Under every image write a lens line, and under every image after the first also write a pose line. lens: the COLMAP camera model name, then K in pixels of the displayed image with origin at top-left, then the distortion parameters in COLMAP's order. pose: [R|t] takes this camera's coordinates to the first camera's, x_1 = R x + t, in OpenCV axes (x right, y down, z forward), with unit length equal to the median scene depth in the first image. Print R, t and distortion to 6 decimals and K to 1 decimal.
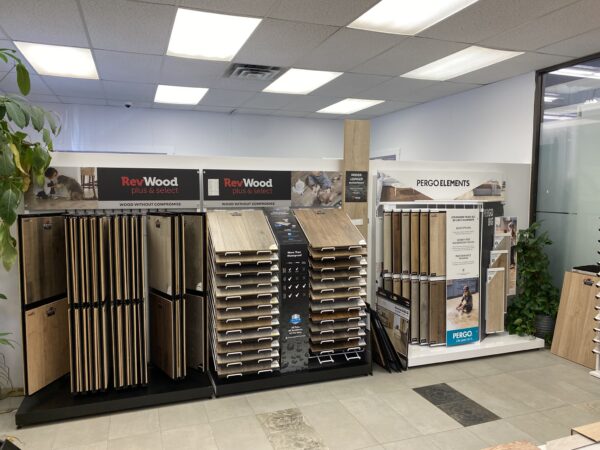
lens RADIAL K [[458.9, 0, 298.0], [0, 458.9, 224.8], [0, 0, 1]] dist [0.042174, -0.061368]
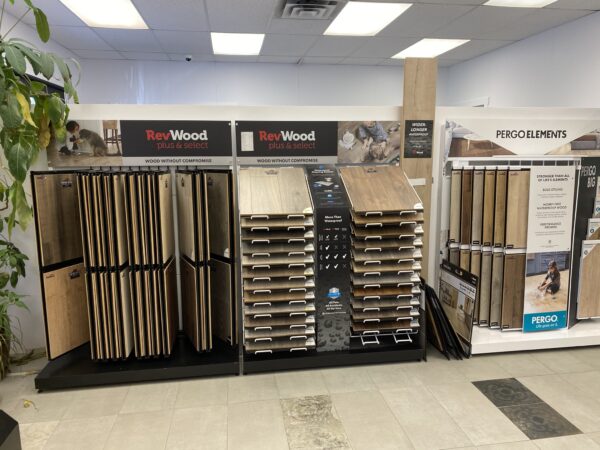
lens RADIAL K [[458.9, 0, 301.7], [0, 458.9, 226.9], [0, 0, 1]] dist [0.042174, -0.061368]
pose [[0.982978, 0.022811, -0.182301, 0.089668], [-0.006450, 0.995935, 0.089840, 0.002215], [0.183609, -0.087135, 0.979130, 0.147620]]
